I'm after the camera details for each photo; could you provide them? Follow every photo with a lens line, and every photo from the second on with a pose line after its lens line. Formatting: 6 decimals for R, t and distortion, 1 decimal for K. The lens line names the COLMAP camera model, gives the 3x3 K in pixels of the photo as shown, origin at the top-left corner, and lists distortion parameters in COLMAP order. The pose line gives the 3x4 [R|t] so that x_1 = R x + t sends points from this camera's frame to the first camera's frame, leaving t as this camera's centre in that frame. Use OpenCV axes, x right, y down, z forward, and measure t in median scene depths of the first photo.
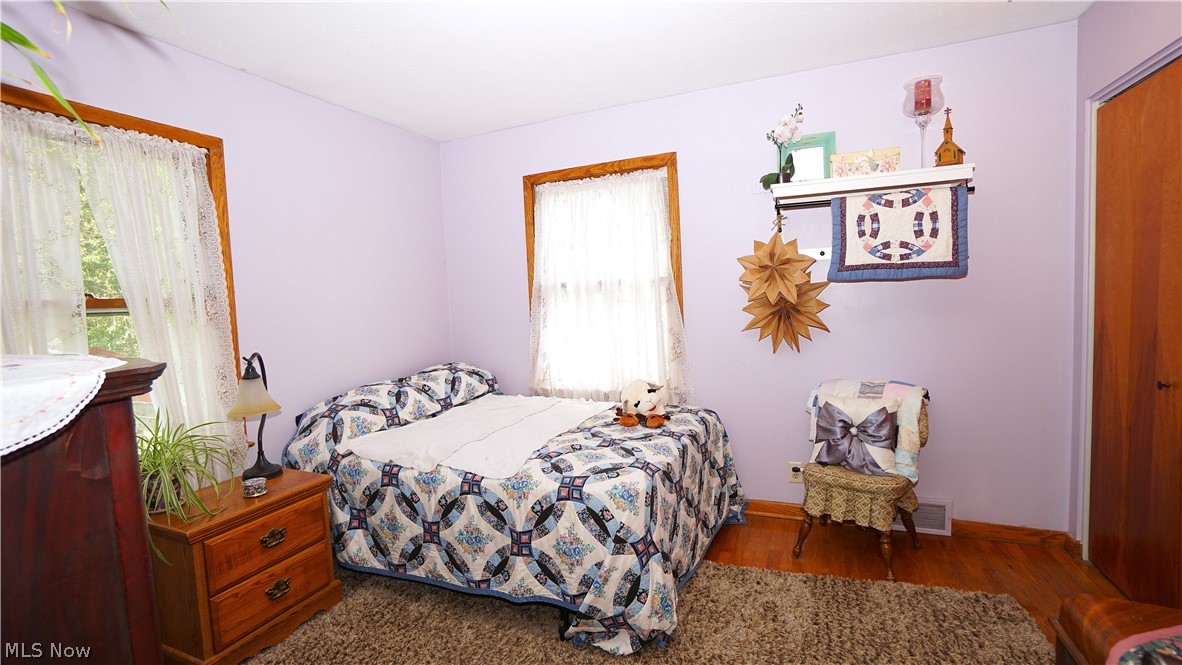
lens RADIAL K [[524.0, 0, 588.2], [0, 524.0, 330.0], [0, 0, 1]] dist [-0.037032, 0.004775]
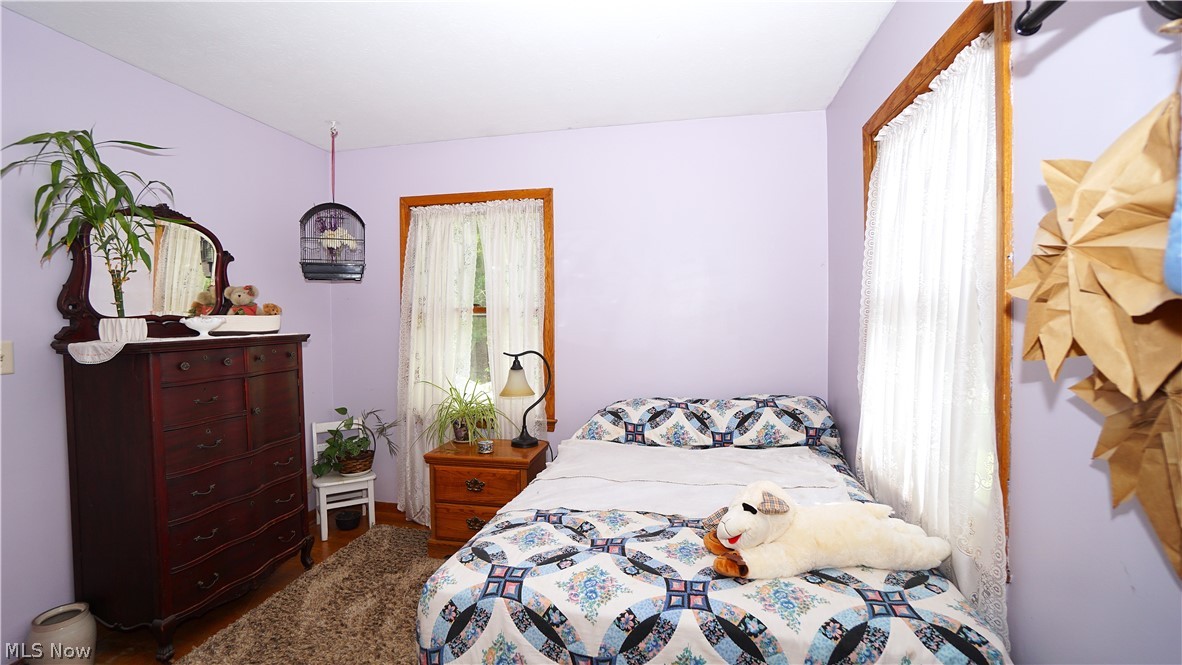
lens RADIAL K [[524.0, 0, 591.2], [0, 524.0, 335.8], [0, 0, 1]] dist [-0.037032, 0.004775]
pose [[0.213034, 0.077296, -0.973982, 0.606432], [-0.068273, 0.995607, 0.064080, -0.079625], [0.974657, 0.052845, 0.217375, 0.764835]]
